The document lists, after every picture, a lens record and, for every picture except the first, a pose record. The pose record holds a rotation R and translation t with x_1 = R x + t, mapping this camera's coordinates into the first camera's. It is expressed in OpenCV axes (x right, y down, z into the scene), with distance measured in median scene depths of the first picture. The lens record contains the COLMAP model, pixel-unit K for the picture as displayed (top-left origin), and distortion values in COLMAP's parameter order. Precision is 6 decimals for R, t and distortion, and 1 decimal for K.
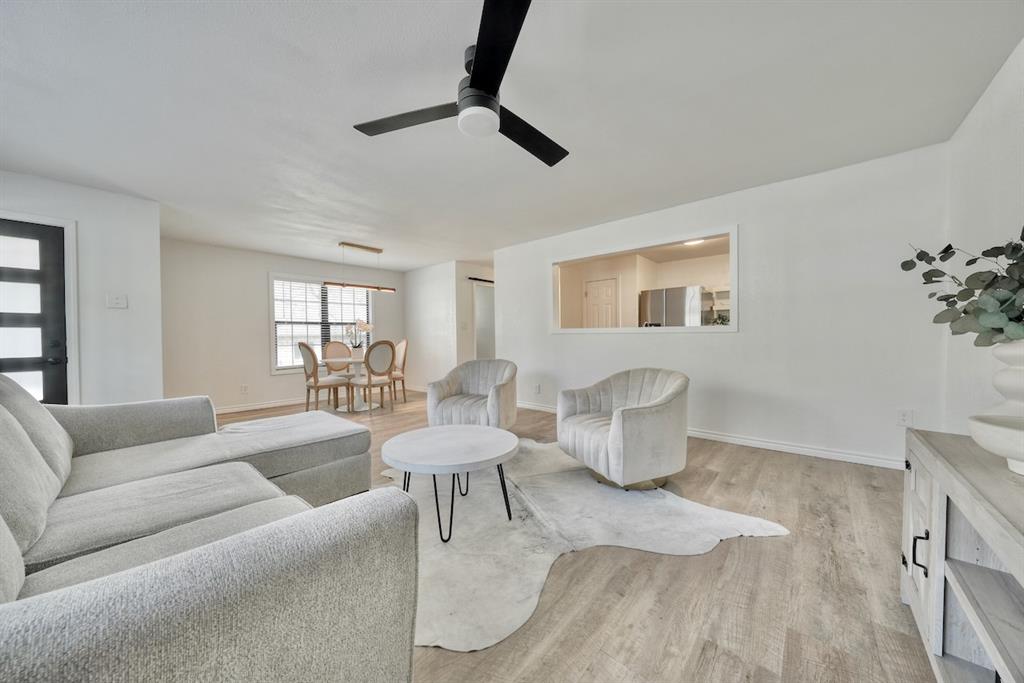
lens RADIAL K [[348.0, 0, 511.6], [0, 348.0, 341.9], [0, 0, 1]] dist [-0.000993, -0.000405]
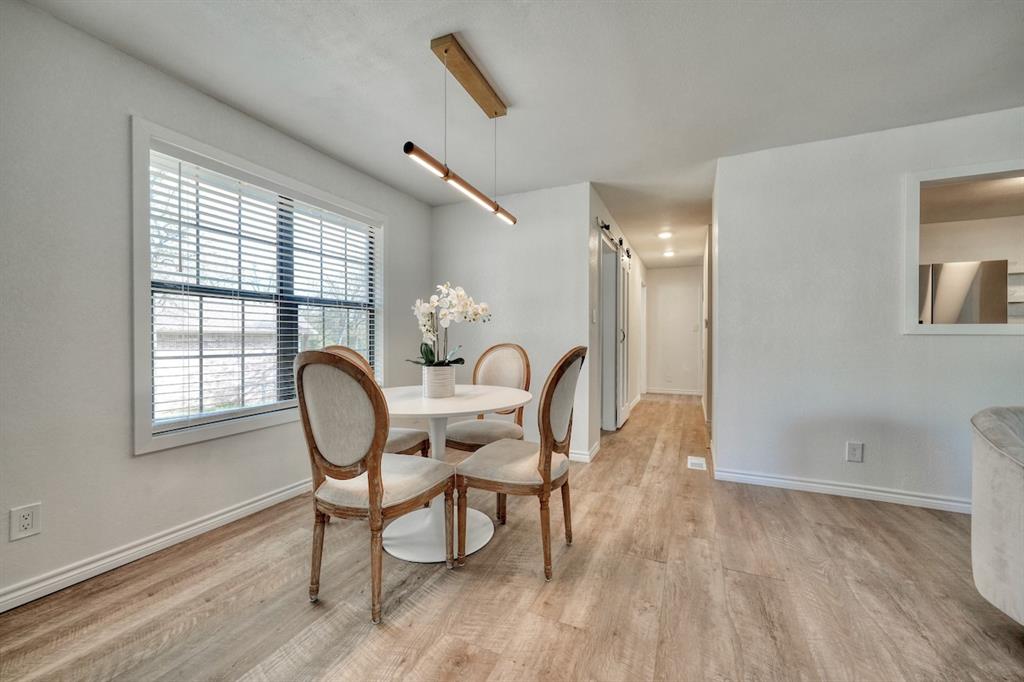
lens RADIAL K [[394.7, 0, 513.8], [0, 394.7, 344.7], [0, 0, 1]] dist [-0.003076, -0.000149]
pose [[0.959536, 0.006930, 0.281500, -0.438899], [-0.004730, 0.999953, -0.008495, -0.000320], [-0.281546, 0.006820, 0.959524, 0.534051]]
